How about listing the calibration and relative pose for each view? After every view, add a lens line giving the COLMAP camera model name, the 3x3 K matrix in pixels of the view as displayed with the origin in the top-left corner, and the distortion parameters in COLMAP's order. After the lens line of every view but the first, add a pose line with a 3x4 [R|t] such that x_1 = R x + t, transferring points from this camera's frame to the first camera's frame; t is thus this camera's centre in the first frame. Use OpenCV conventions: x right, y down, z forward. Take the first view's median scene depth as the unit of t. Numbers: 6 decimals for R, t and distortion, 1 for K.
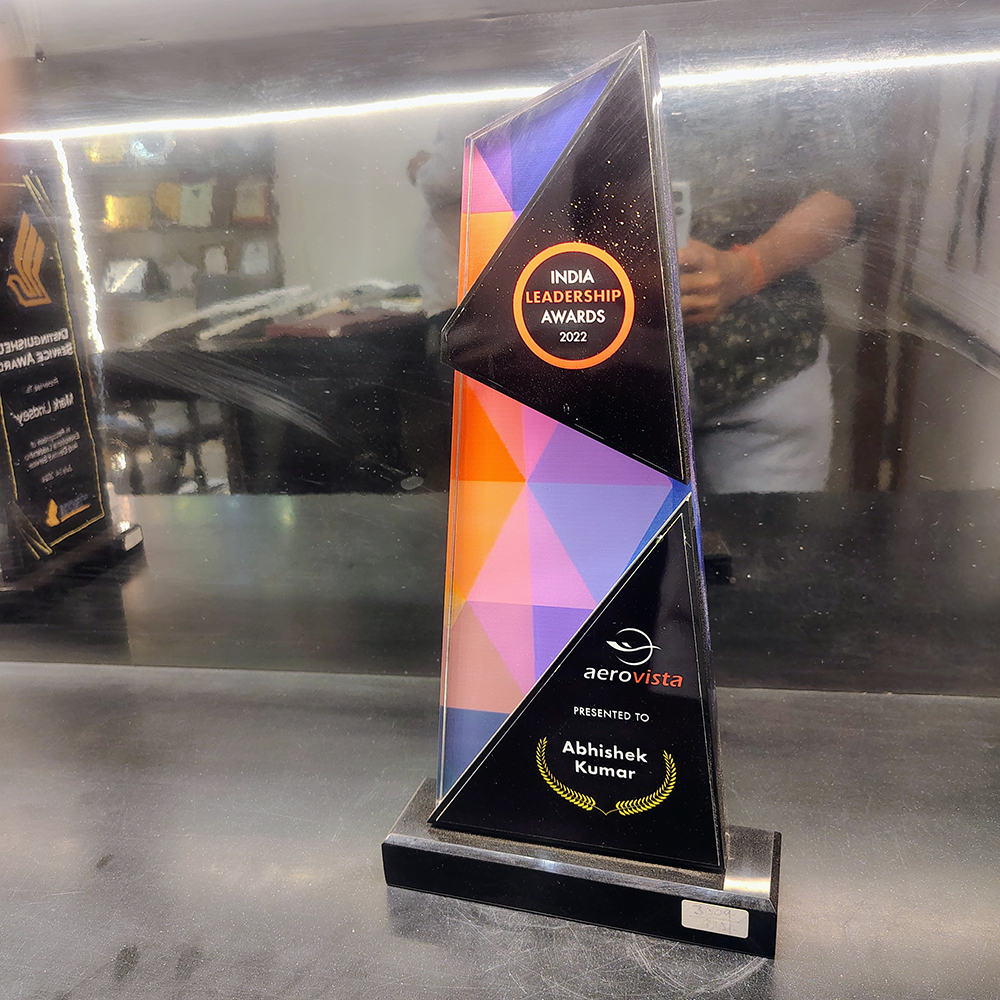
lens RADIAL K [[925.7, 0, 503.7], [0, 925.7, 497.8], [0, 0, 1]] dist [-0.005080, 0.000000]
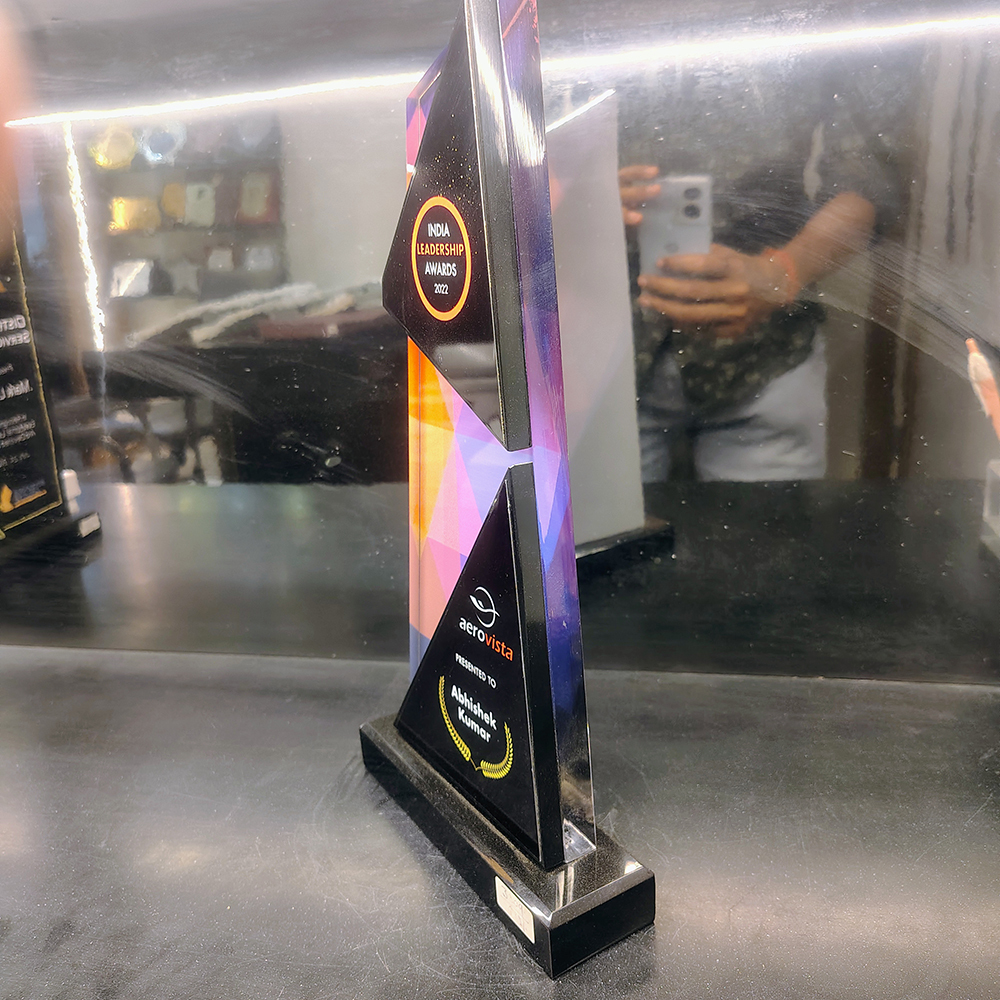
lens RADIAL K [[925.7, 0, 499.3], [0, 925.7, 487.9], [0, 0, 1]] dist [-0.005080, 0.000000]
pose [[0.999406, 0.000497, -0.034451, 0.113546], [-0.001058, 0.999867, -0.016254, 0.028393], [0.034438, 0.016281, 0.999274, 0.016867]]
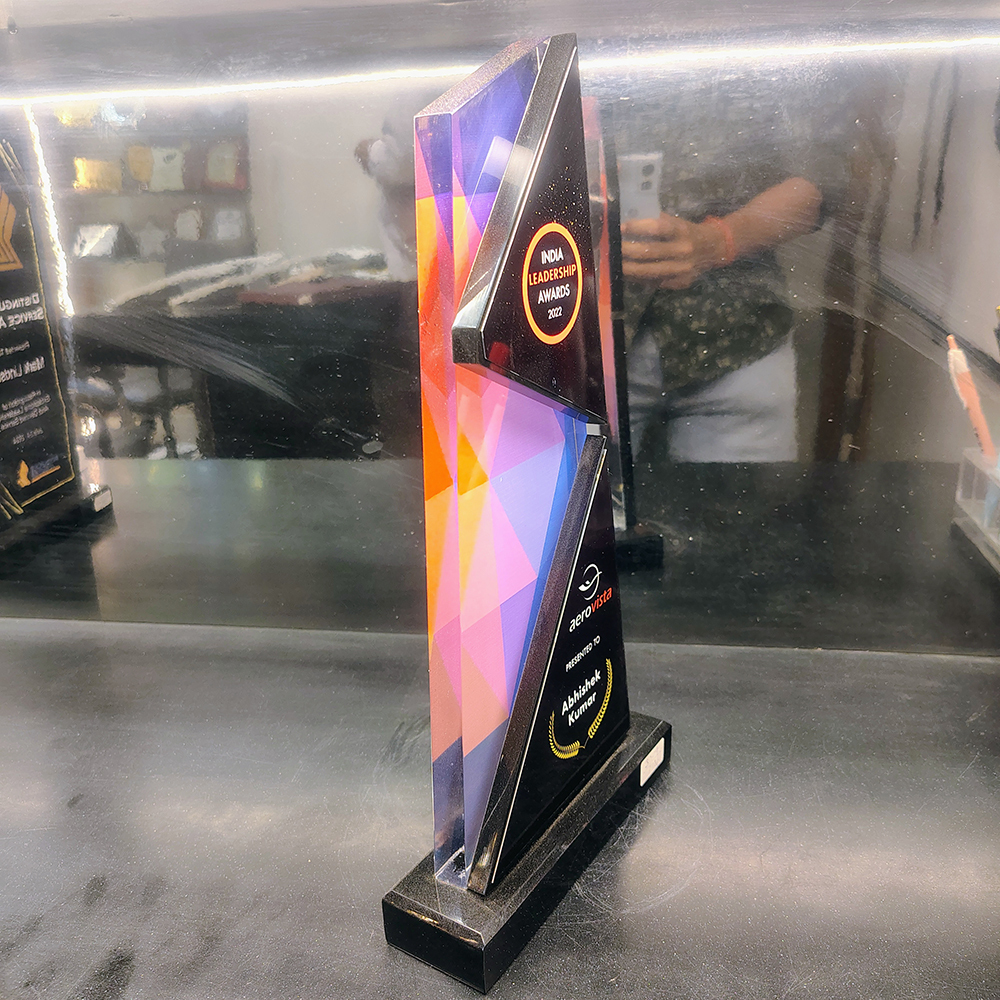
lens RADIAL K [[925.7, 0, 503.5], [0, 925.7, 489.8], [0, 0, 1]] dist [-0.005080, 0.000000]
pose [[0.999578, 0.010072, 0.027239, 0.021337], [-0.010682, 0.999693, 0.022335, 0.007616], [-0.027006, -0.022616, 0.999379, -0.051721]]
